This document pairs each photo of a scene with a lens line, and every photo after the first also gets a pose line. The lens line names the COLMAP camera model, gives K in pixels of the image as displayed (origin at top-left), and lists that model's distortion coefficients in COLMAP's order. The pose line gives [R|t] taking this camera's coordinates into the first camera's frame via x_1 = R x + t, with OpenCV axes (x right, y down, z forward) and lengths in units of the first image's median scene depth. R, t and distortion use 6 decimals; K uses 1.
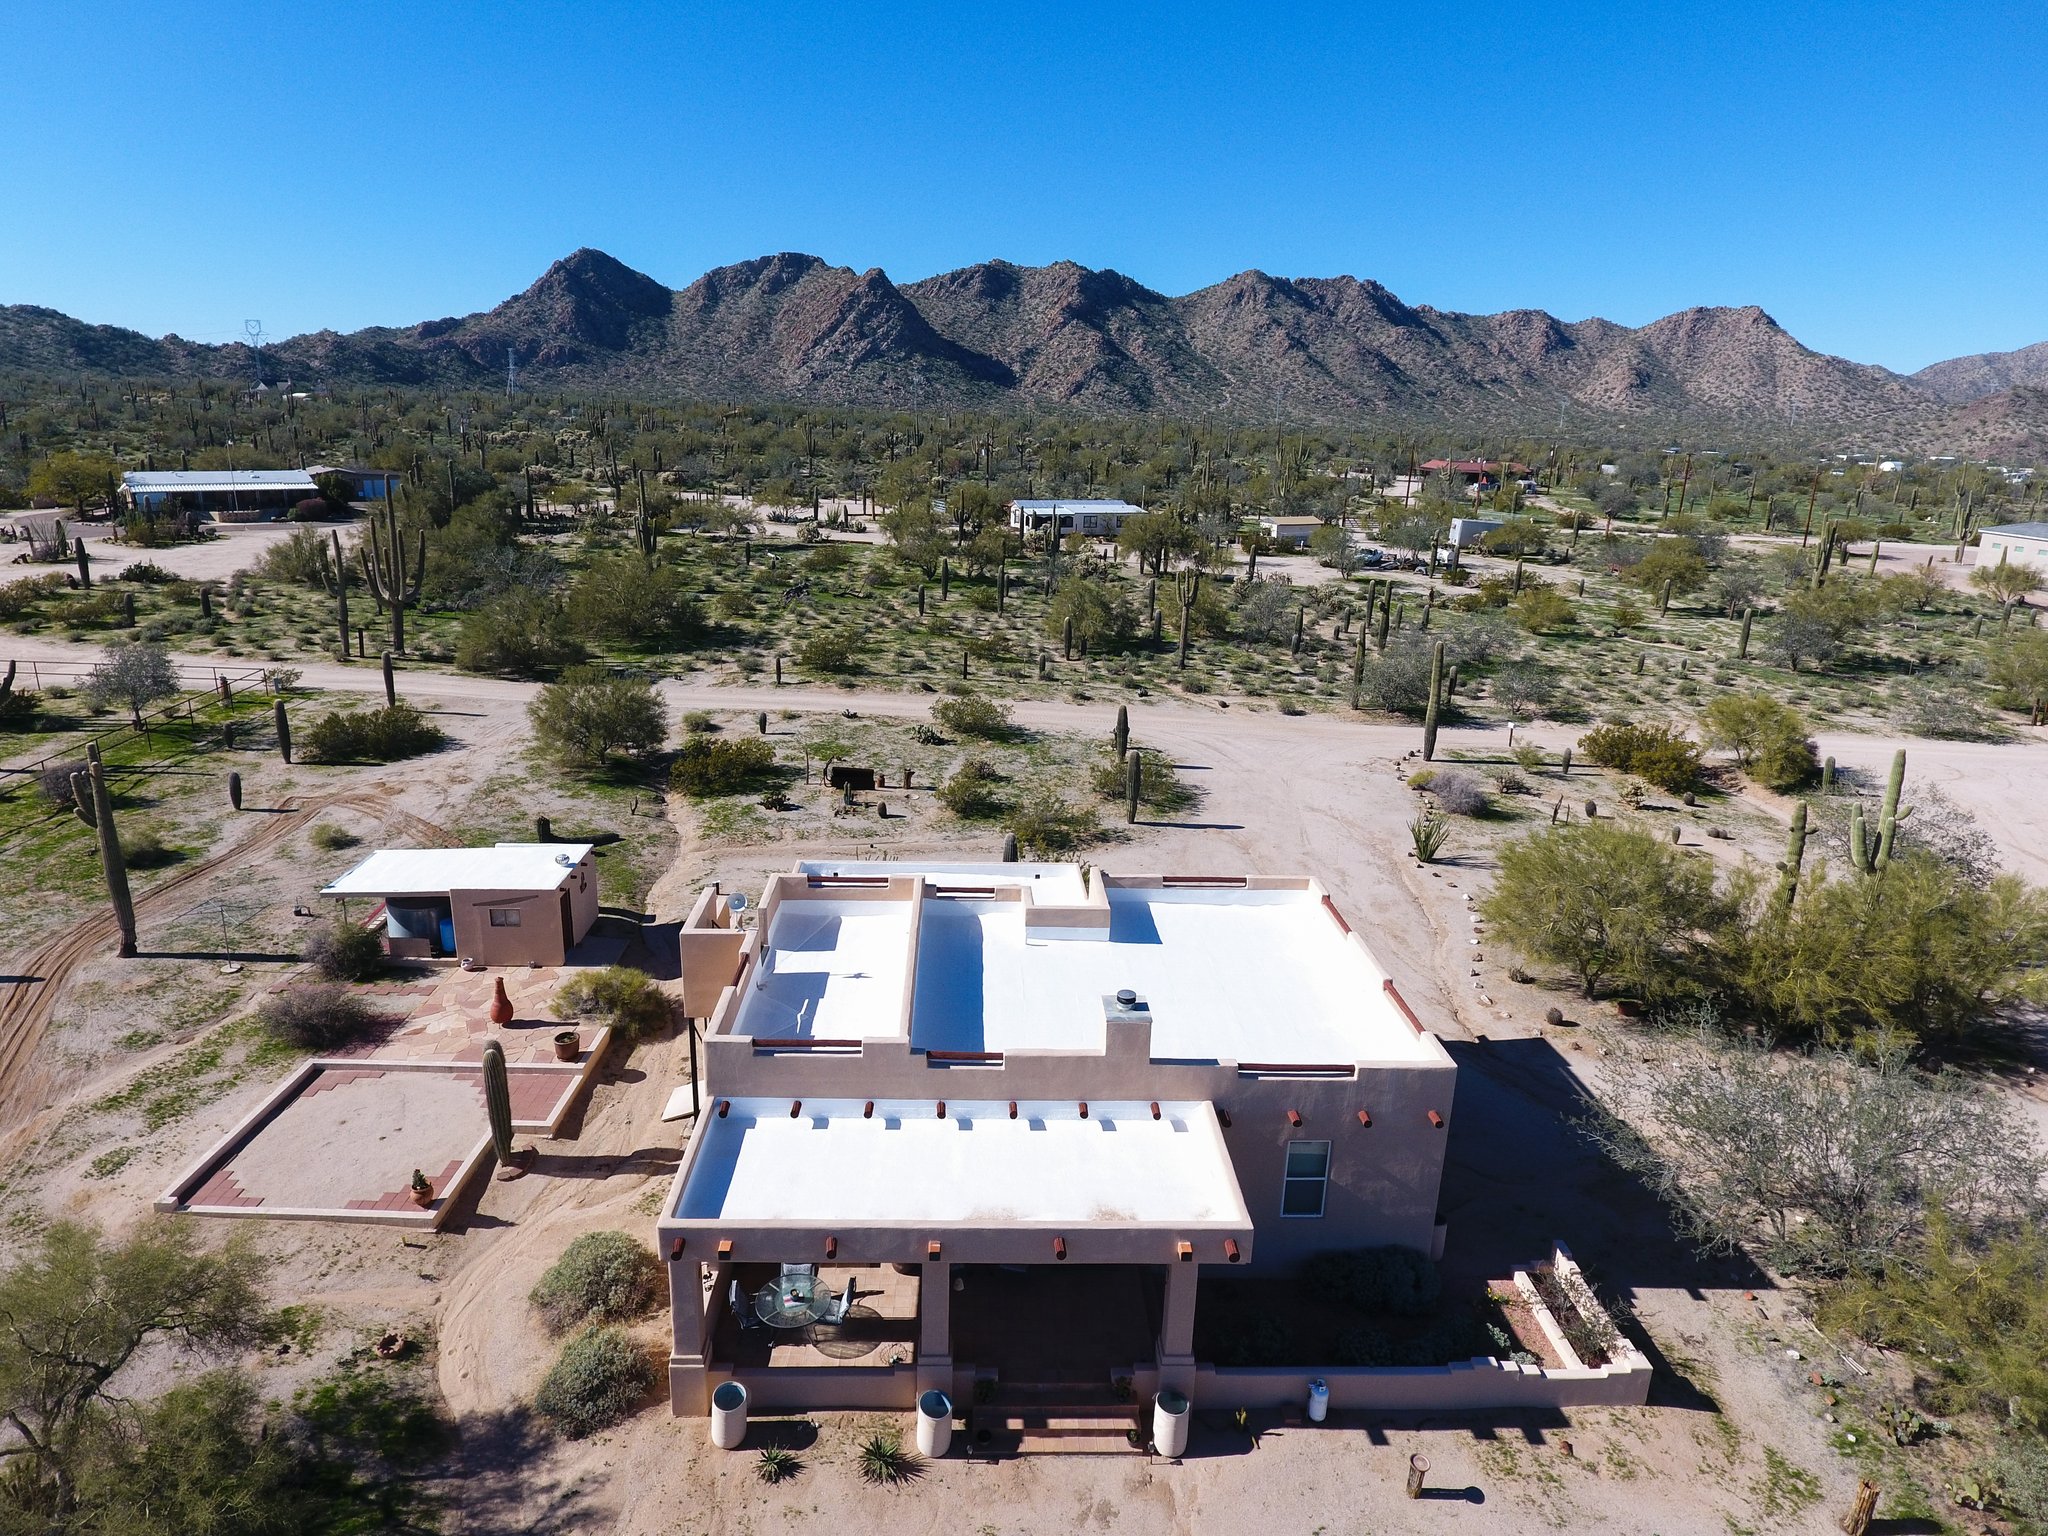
lens RADIAL K [[1204.4, 0, 994.0], [0, 1204.4, 769.0], [0, 0, 1]] dist [-0.005513, -0.000909]
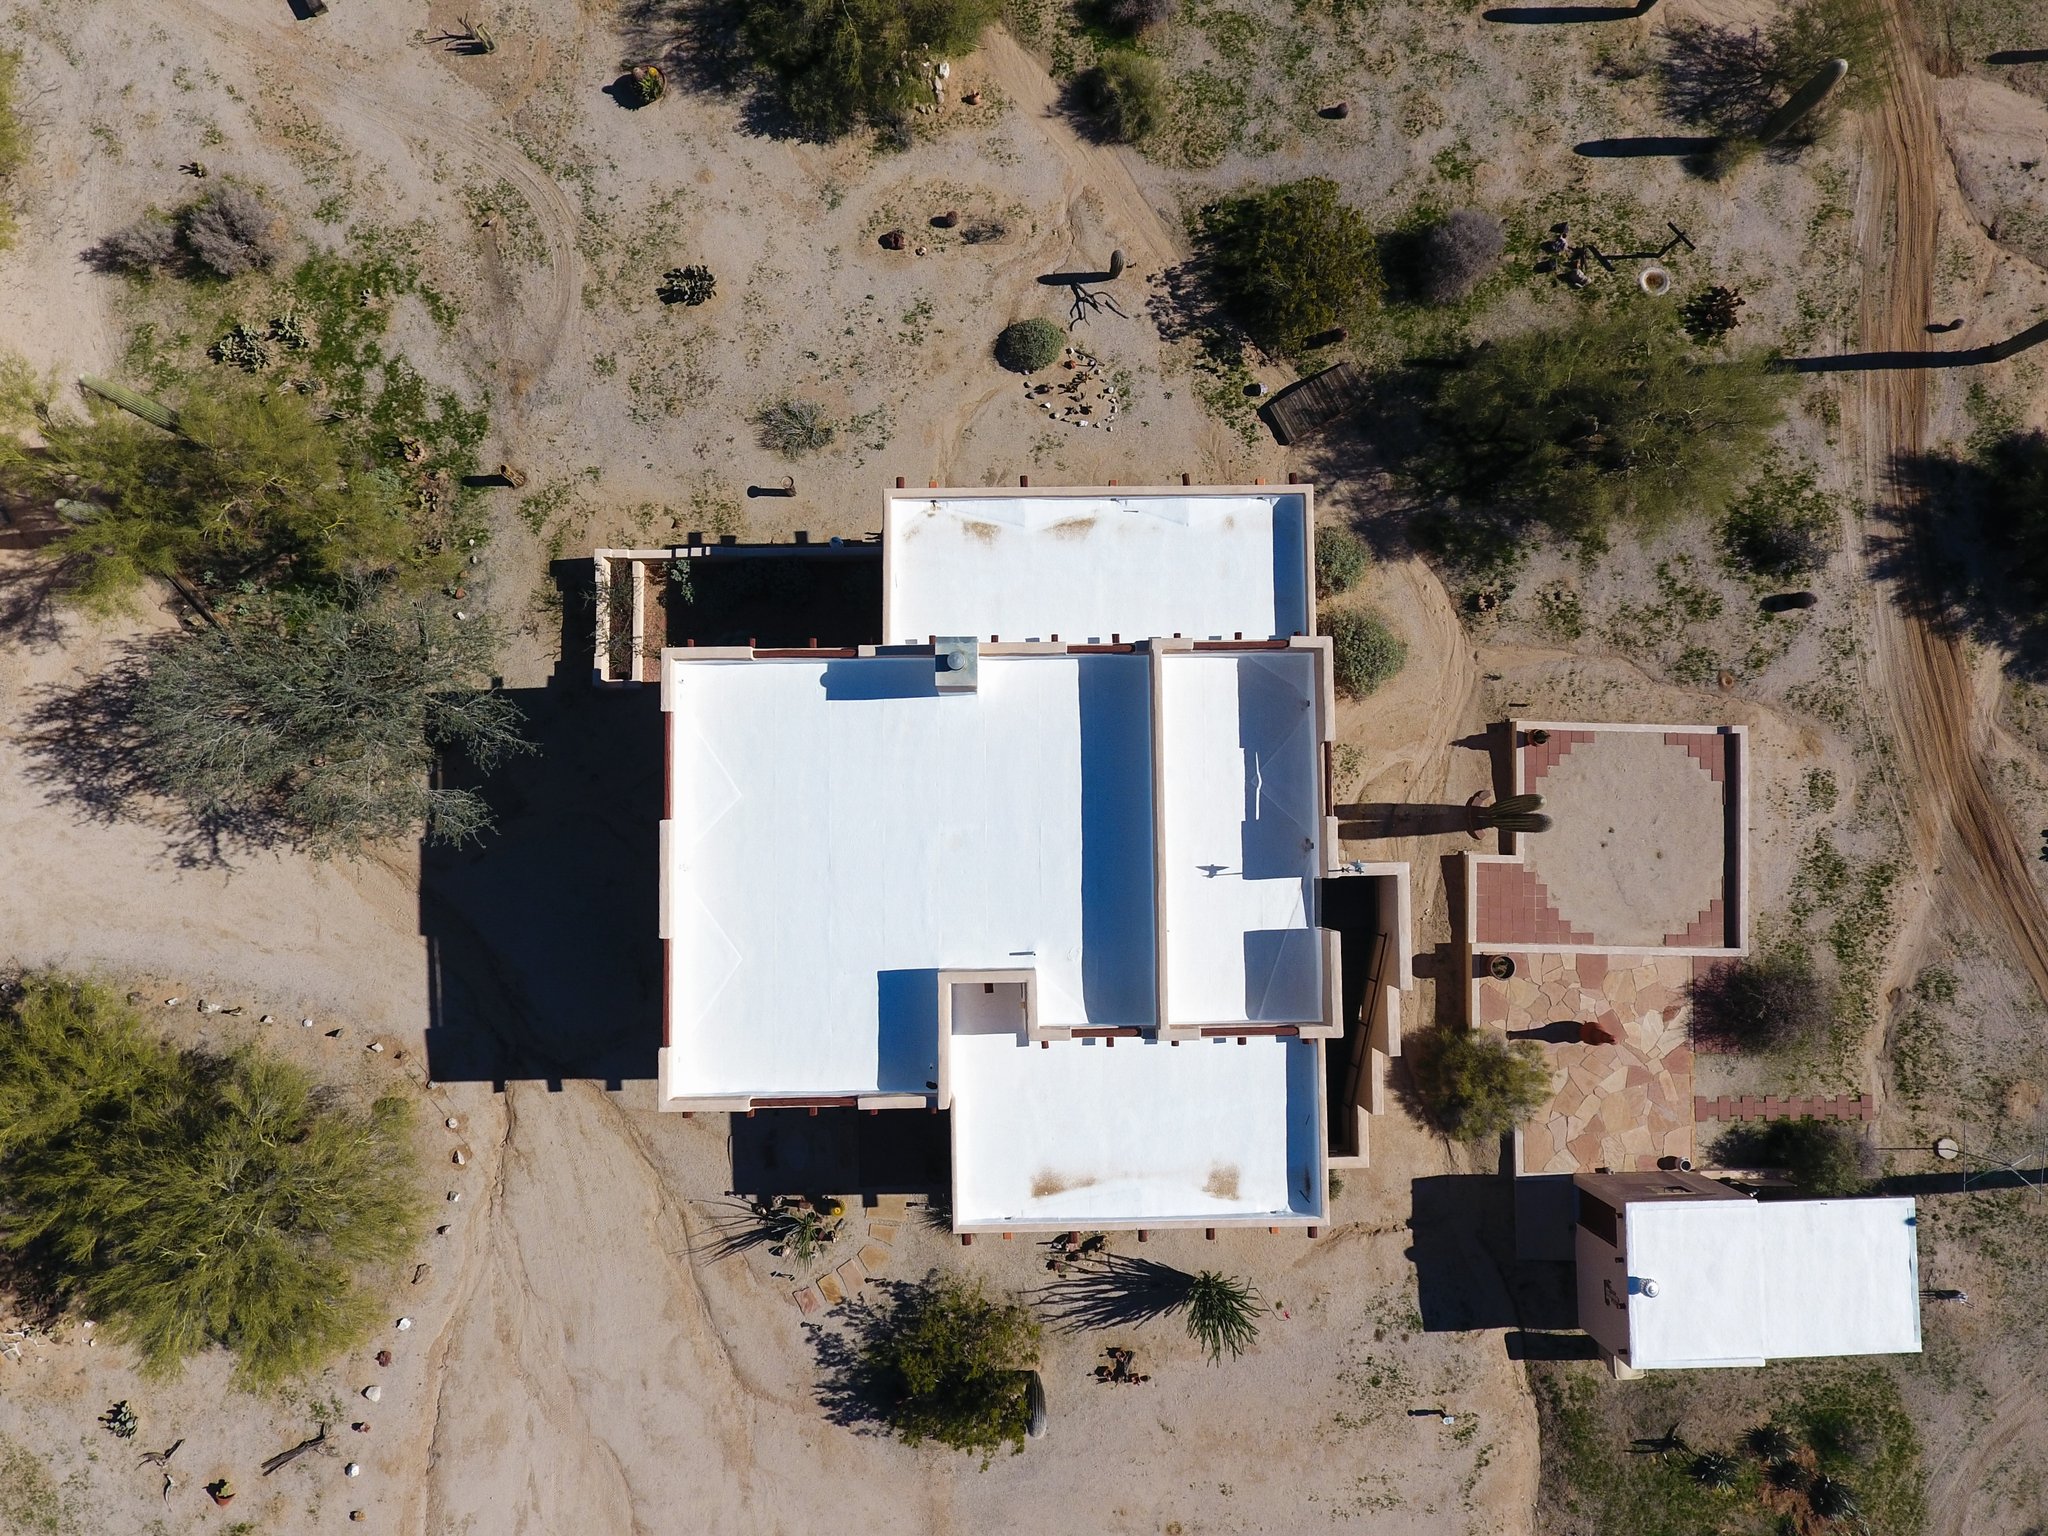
lens RADIAL K [[1189.9, 0, 1030.3], [0, 1189.9, 745.9], [0, 0, 1]] dist [-0.006013, 0.001019]
pose [[-0.999176, -0.011746, -0.038854, 0.055363], [-0.035091, -0.231148, 0.972286, -0.594097], [-0.020402, 0.972848, 0.230545, 0.567433]]
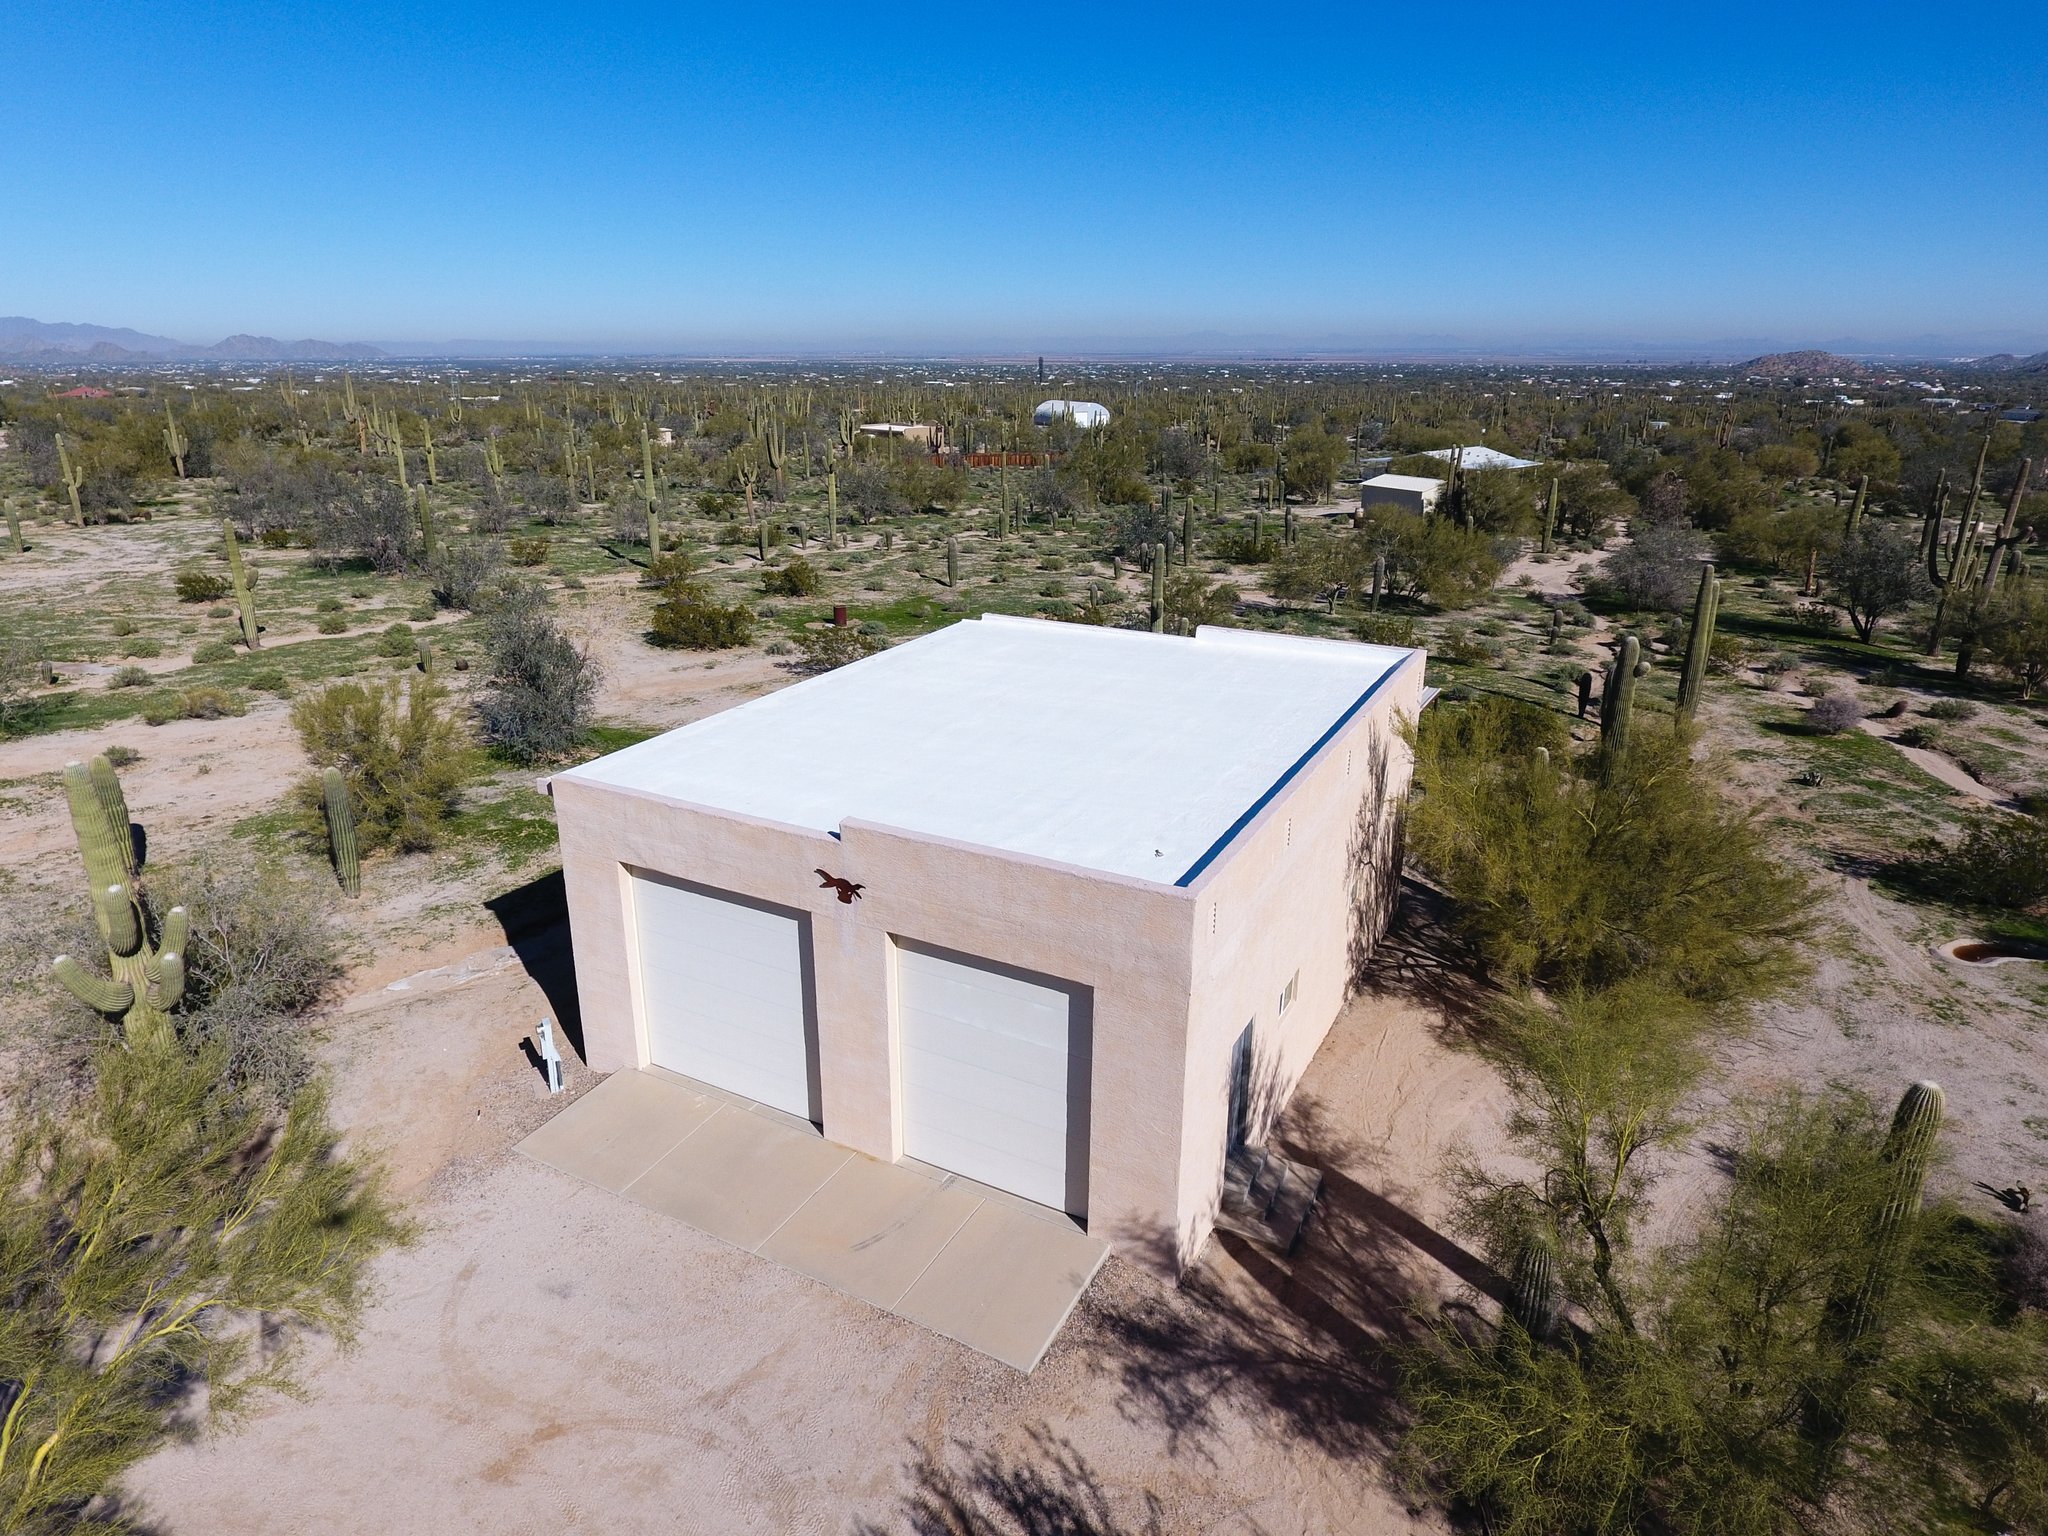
lens RADIAL K [[1220.9, 0, 998.7], [0, 1220.9, 763.1], [0, 0, 1]] dist [-0.003494, -0.000283]
pose [[-0.503204, -0.303179, 0.809239, 0.551520], [0.238706, 0.851238, 0.467347, -0.034925], [-0.830545, 0.428341, -0.355976, 0.811983]]
